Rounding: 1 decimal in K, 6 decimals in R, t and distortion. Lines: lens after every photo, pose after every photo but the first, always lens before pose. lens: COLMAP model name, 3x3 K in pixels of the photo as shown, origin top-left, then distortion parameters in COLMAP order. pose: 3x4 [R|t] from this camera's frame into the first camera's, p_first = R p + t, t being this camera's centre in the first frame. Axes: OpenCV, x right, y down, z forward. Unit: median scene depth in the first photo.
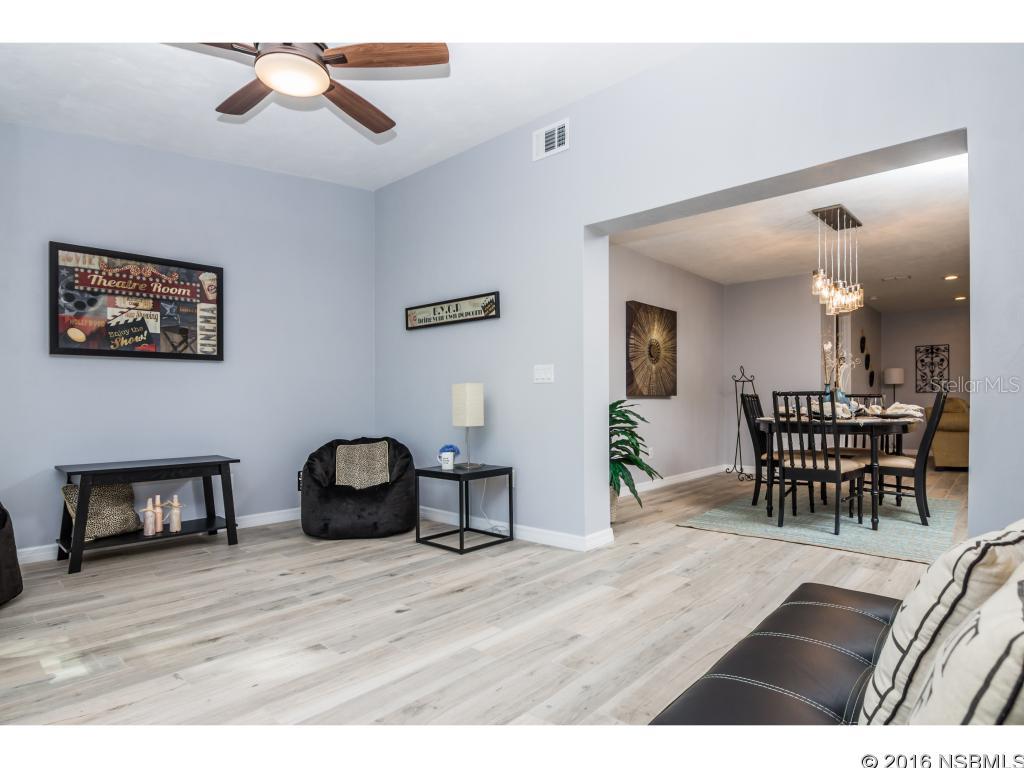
lens RADIAL K [[555.6, 0, 529.9], [0, 555.6, 399.6], [0, 0, 1]] dist [-0.002179, -0.000415]
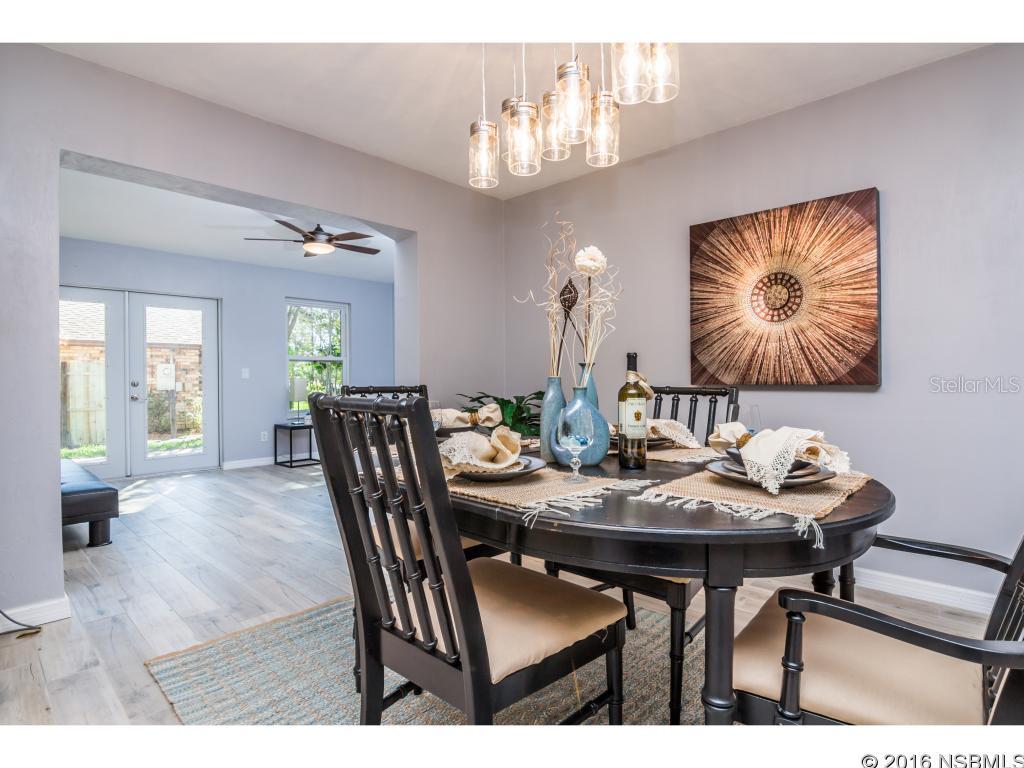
lens RADIAL K [[532.3, 0, 522.8], [0, 532.3, 378.3], [0, 0, 1]] dist [-0.005328, -0.009044]
pose [[-0.038050, 0.000611, -0.999276, 0.993335], [0.008732, 0.999962, 0.000279, -0.020633], [0.999238, -0.008715, -0.038054, 1.084556]]
